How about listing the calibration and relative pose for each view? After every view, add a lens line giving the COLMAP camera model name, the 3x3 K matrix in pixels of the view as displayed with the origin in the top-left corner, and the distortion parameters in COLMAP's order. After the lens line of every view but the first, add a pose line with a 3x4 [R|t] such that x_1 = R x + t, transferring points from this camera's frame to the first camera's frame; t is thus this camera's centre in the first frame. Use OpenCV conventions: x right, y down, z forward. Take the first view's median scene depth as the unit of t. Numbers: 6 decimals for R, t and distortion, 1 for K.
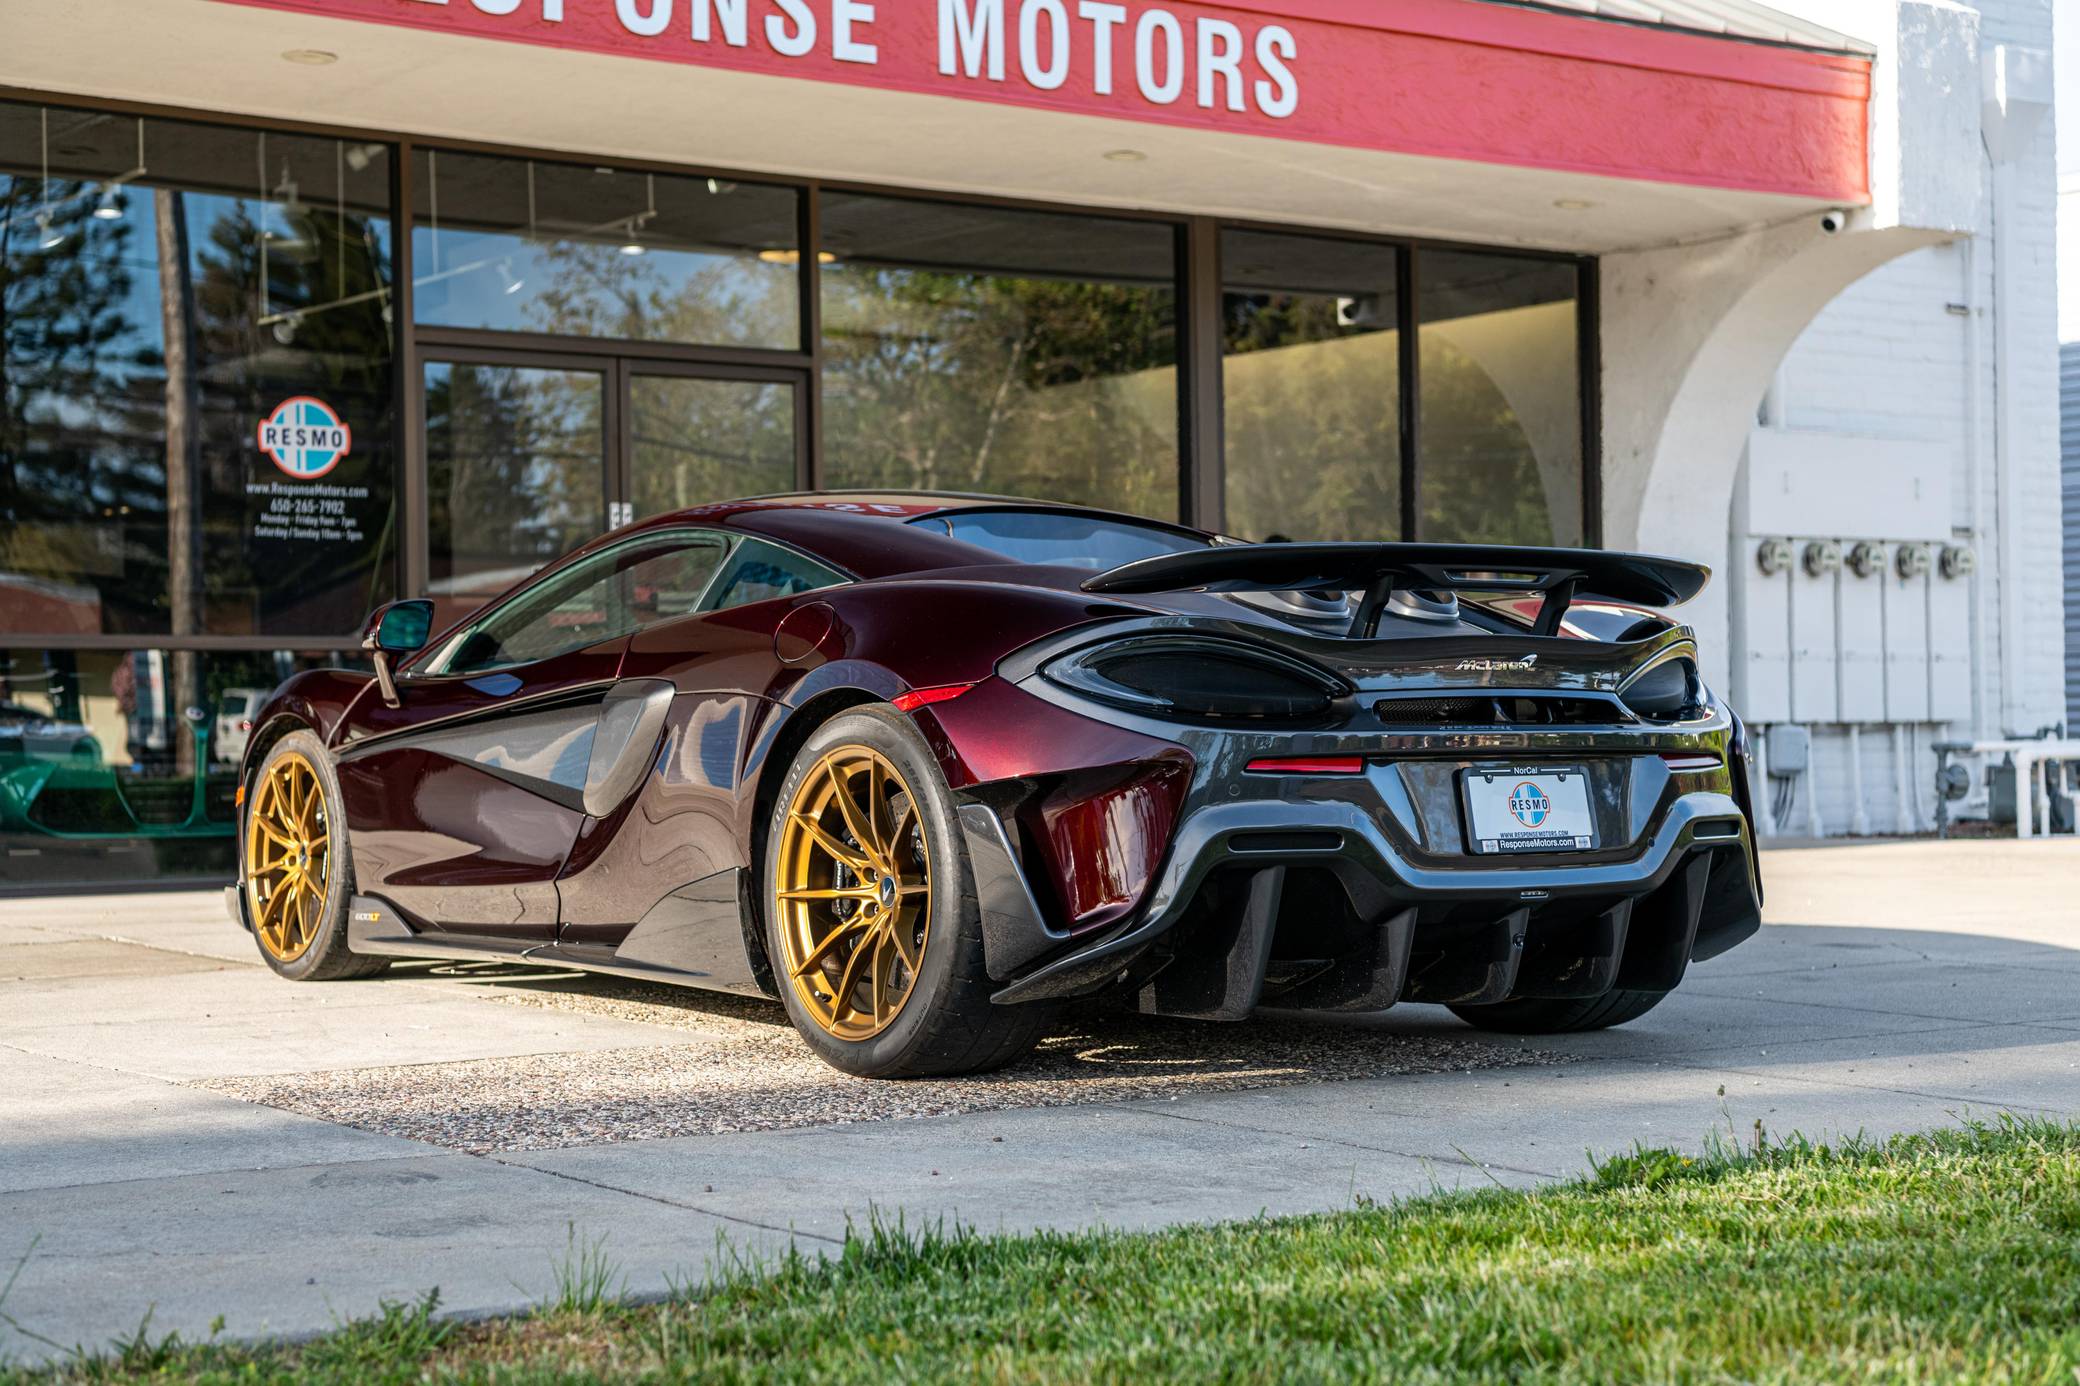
lens RADIAL K [[3319.6, 0, 1033.0], [0, 3319.6, 676.7], [0, 0, 1]] dist [0.111808, 0.000000]
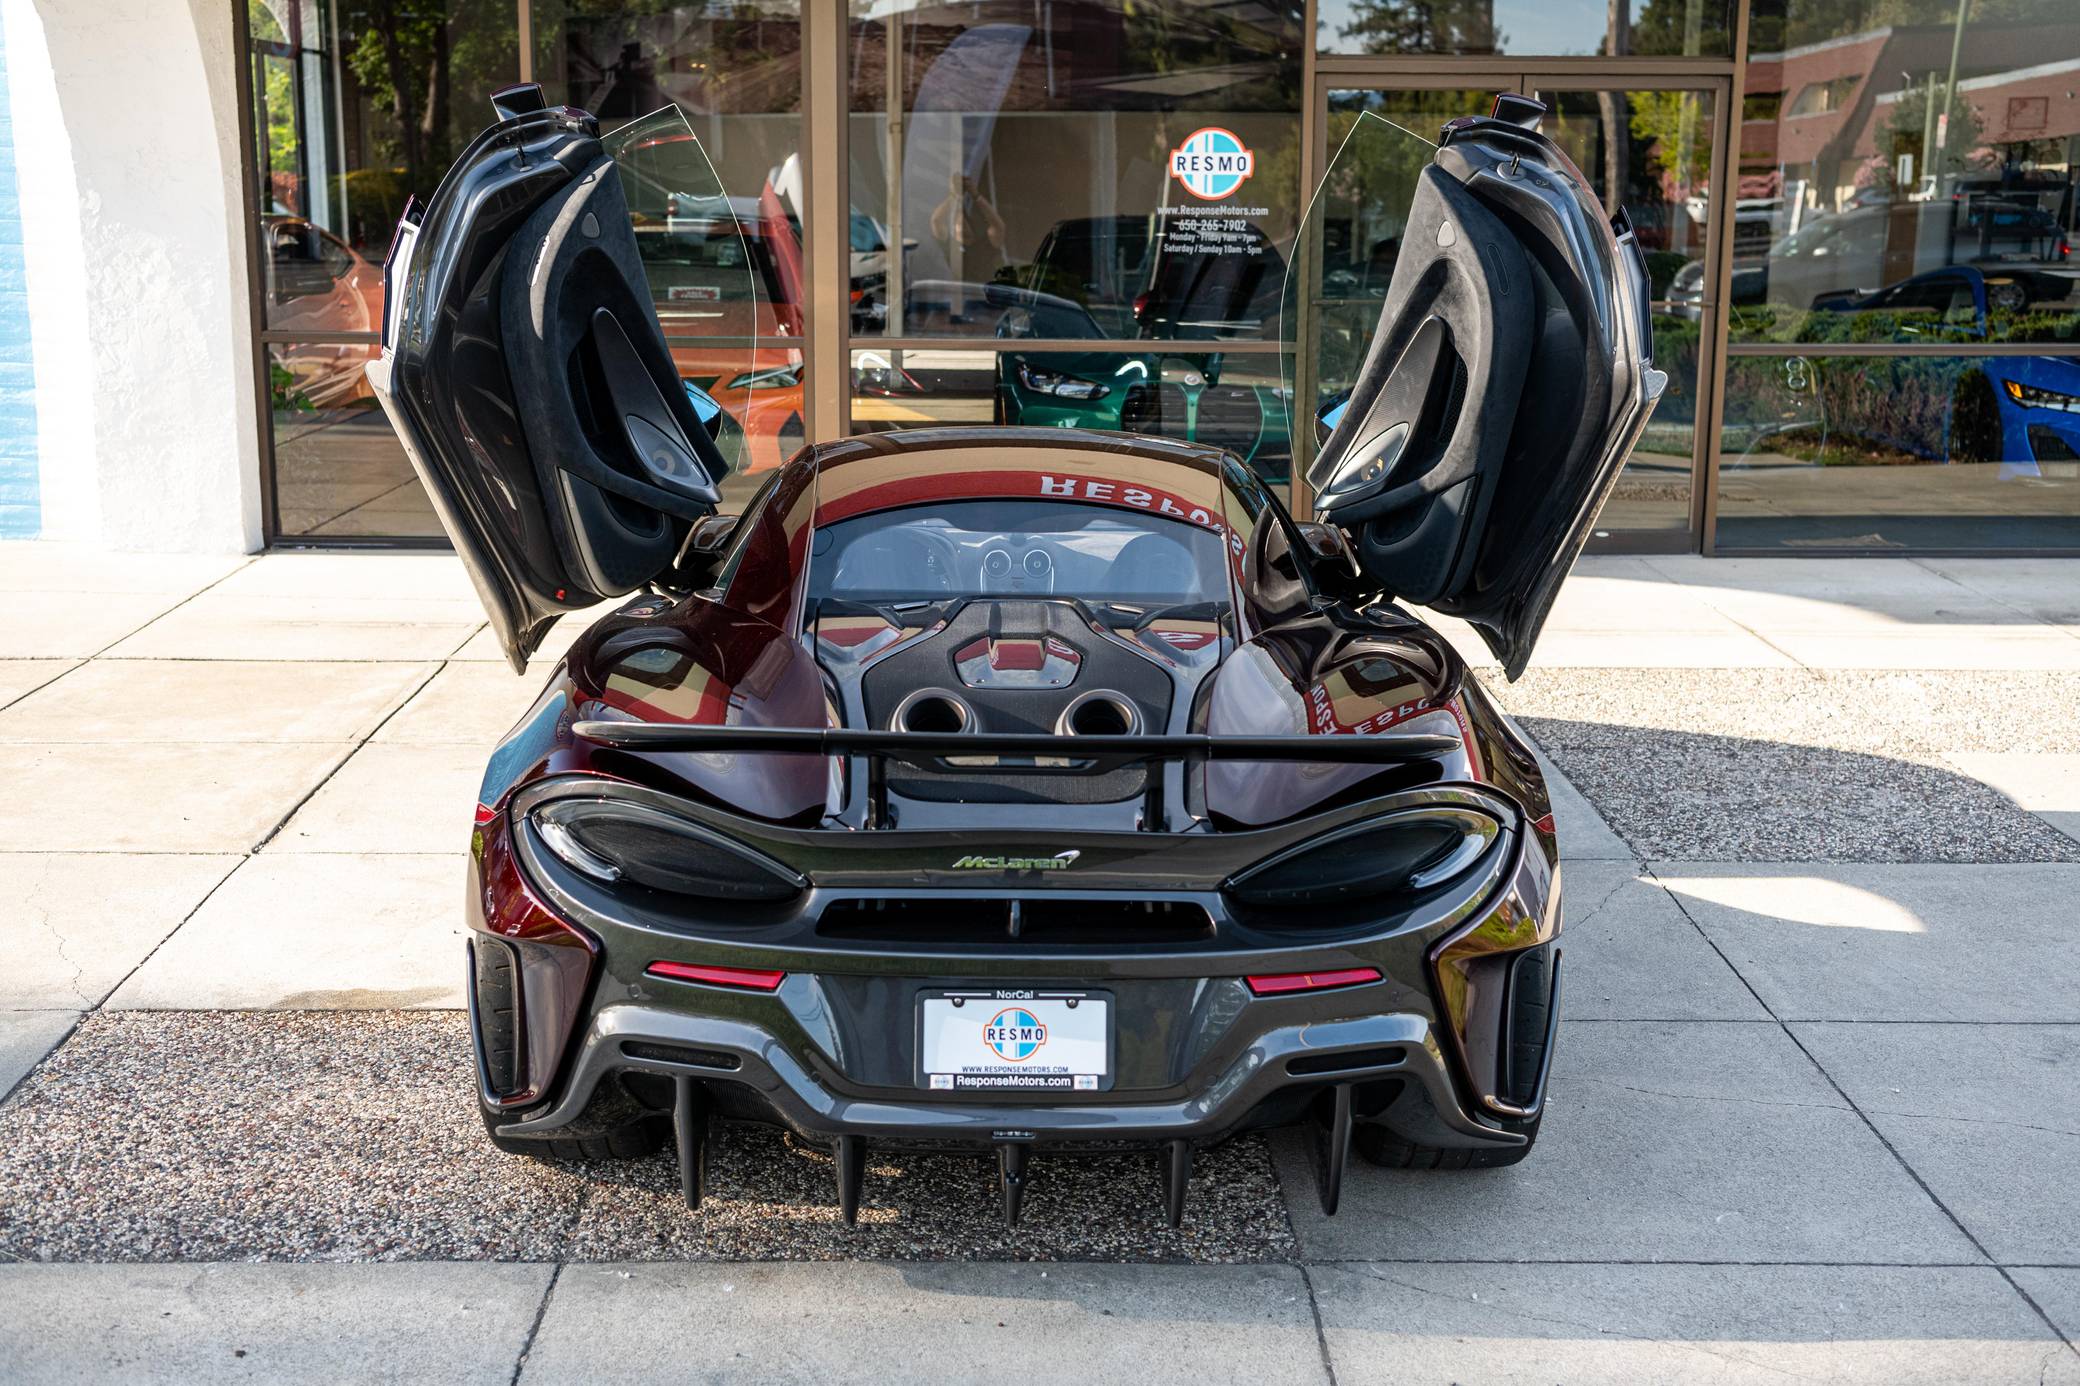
lens RADIAL K [[2496.4, 0, 1008.6], [0, 2496.4, 736.2], [0, 0, 1]] dist [0.060398, 0.000000]
pose [[0.824455, 0.141504, -0.547951, 0.224343], [-0.006814, 0.970648, 0.240409, -0.087117], [0.565886, -0.194473, 0.801220, 0.231219]]
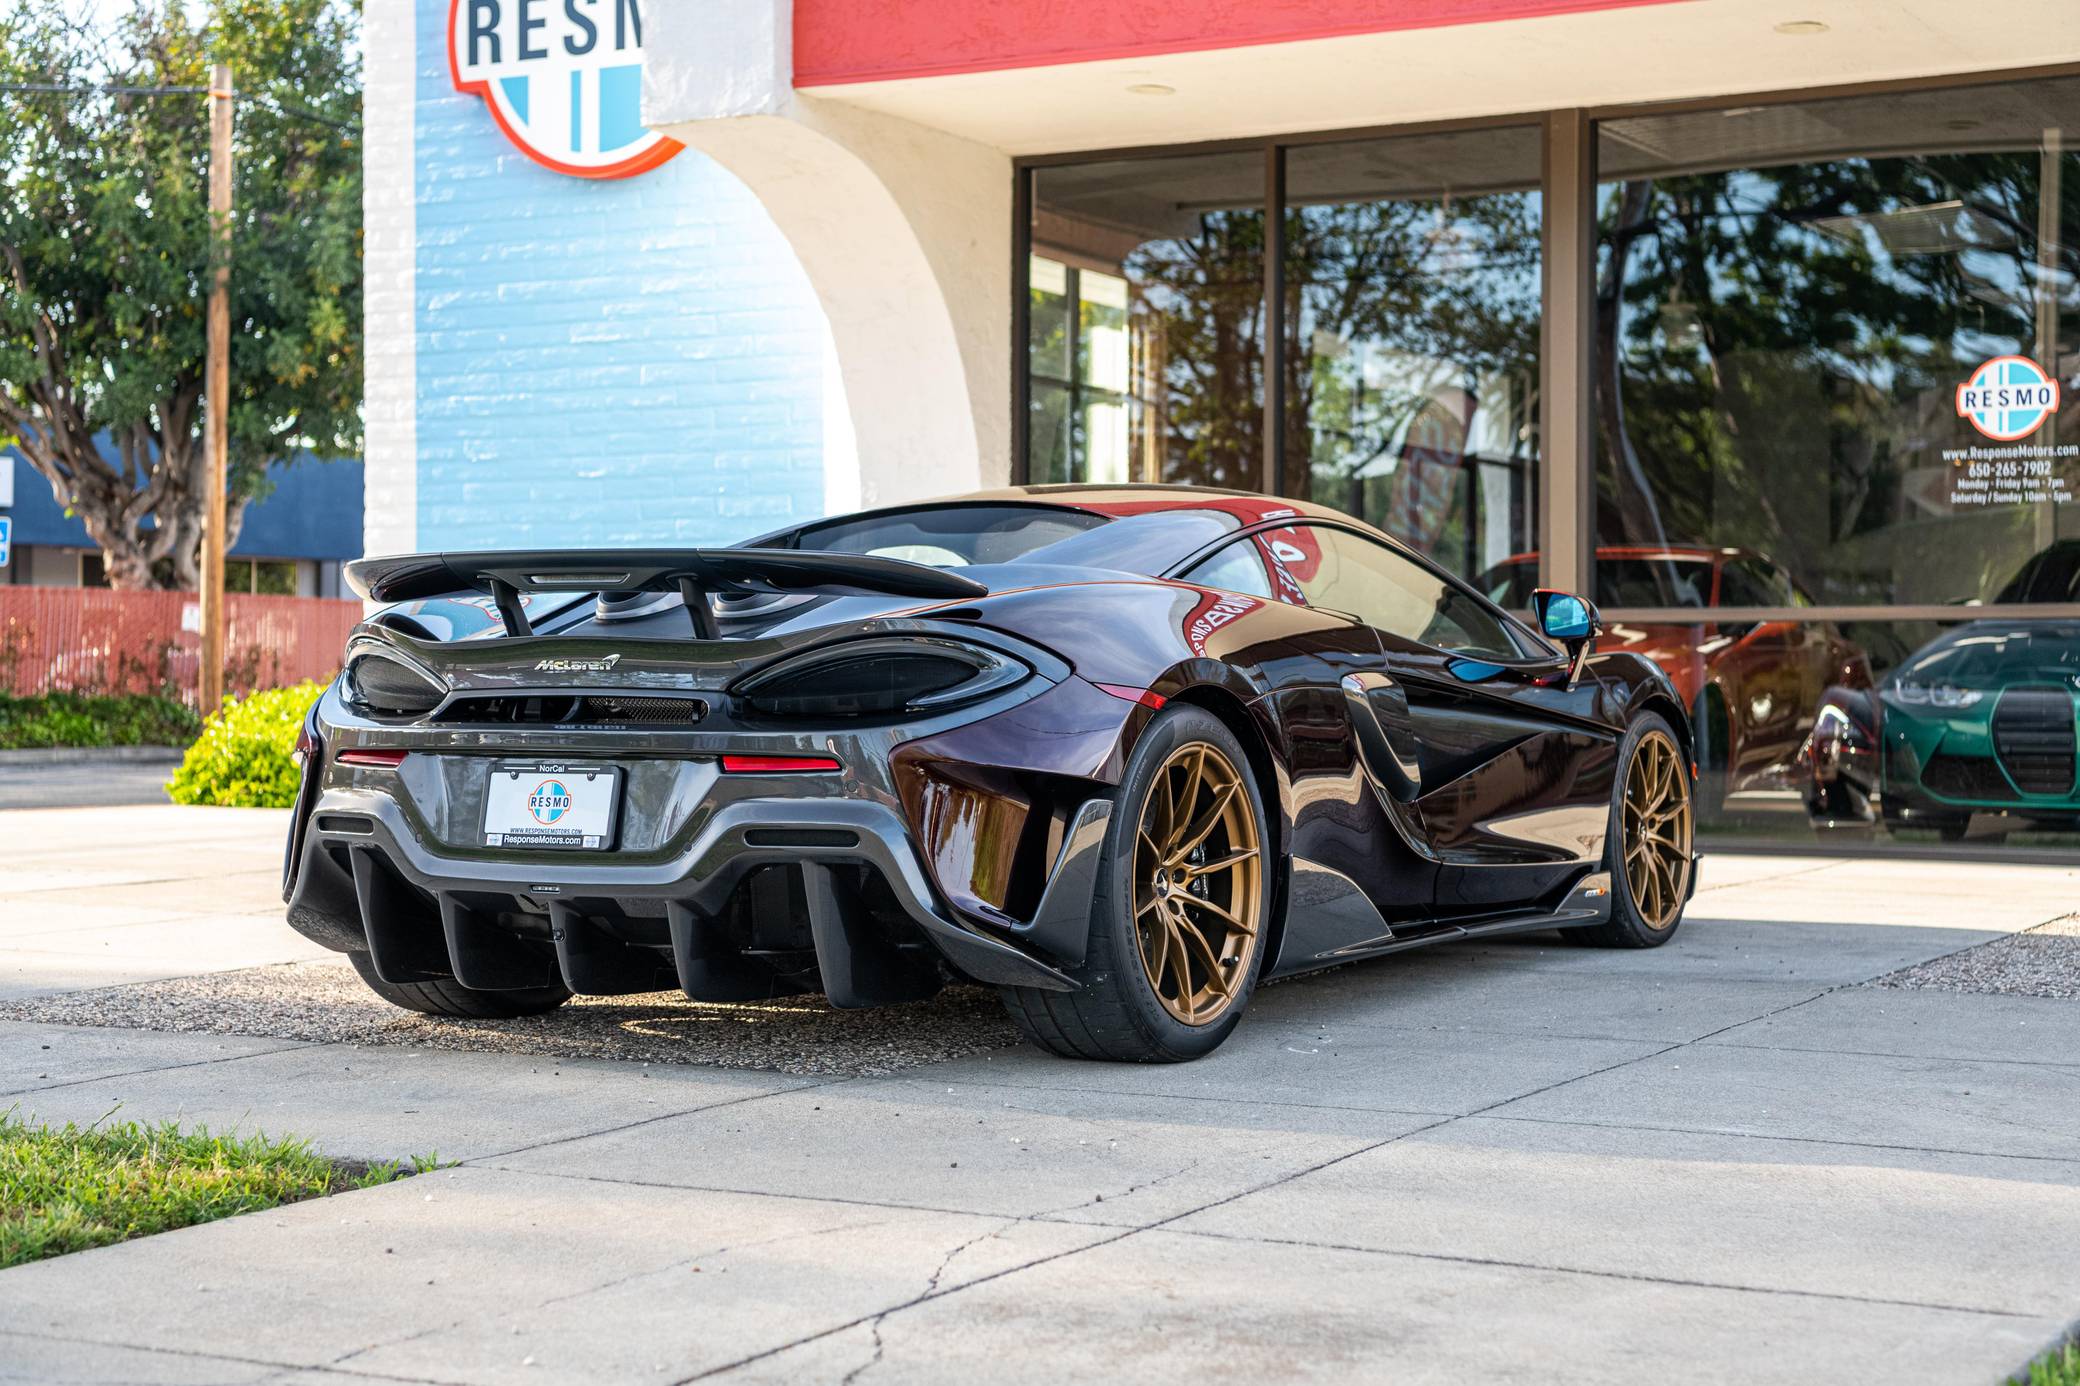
lens RADIAL K [[3319.6, 0, 1036.3], [0, 3319.6, 681.6], [0, 0, 1]] dist [0.111808, 0.000000]
pose [[0.452093, 0.006789, -0.891945, 0.521033], [0.010080, 0.999868, 0.012720, -0.004716], [0.891914, -0.014741, 0.451965, 0.309010]]
